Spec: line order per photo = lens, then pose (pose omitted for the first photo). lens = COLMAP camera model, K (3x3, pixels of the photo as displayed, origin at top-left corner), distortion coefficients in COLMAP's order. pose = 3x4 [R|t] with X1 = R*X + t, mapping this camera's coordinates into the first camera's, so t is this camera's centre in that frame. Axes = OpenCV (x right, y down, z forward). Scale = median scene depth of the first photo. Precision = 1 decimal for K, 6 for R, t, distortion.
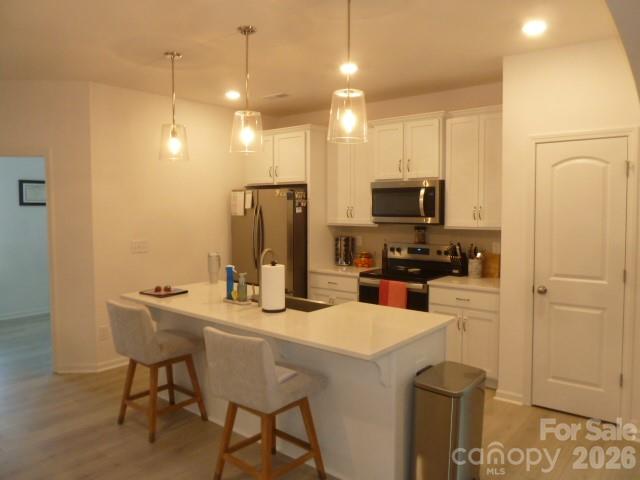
lens RADIAL K [[483.2, 0, 321.5], [0, 483.2, 238.0], [0, 0, 1]] dist [-0.014218, -0.001403]
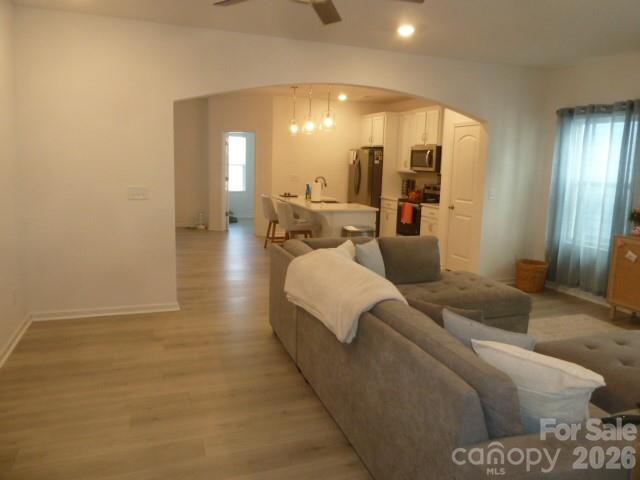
lens RADIAL K [[483.2, 0, 322.6], [0, 483.2, 238.7], [0, 0, 1]] dist [-0.014218, -0.001403]
pose [[0.859183, 0.110620, -0.499567, 0.737309], [-0.068063, 0.992382, 0.102687, 0.055247], [0.507121, -0.054225, 0.860168, -0.655730]]
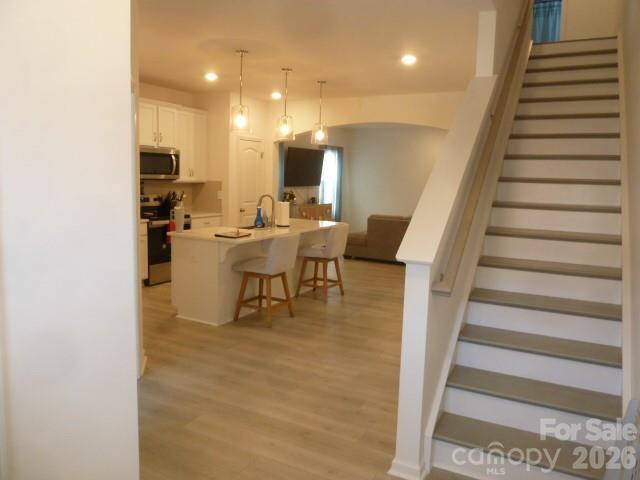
lens RADIAL K [[483.2, 0, 321.7], [0, 483.2, 240.2], [0, 0, 1]] dist [-0.014218, -0.001403]
pose [[-0.178657, -0.133391, 0.974828, -1.272529], [0.035776, 0.989232, 0.141918, -0.036675], [-0.983261, 0.060230, -0.171961, 0.777846]]
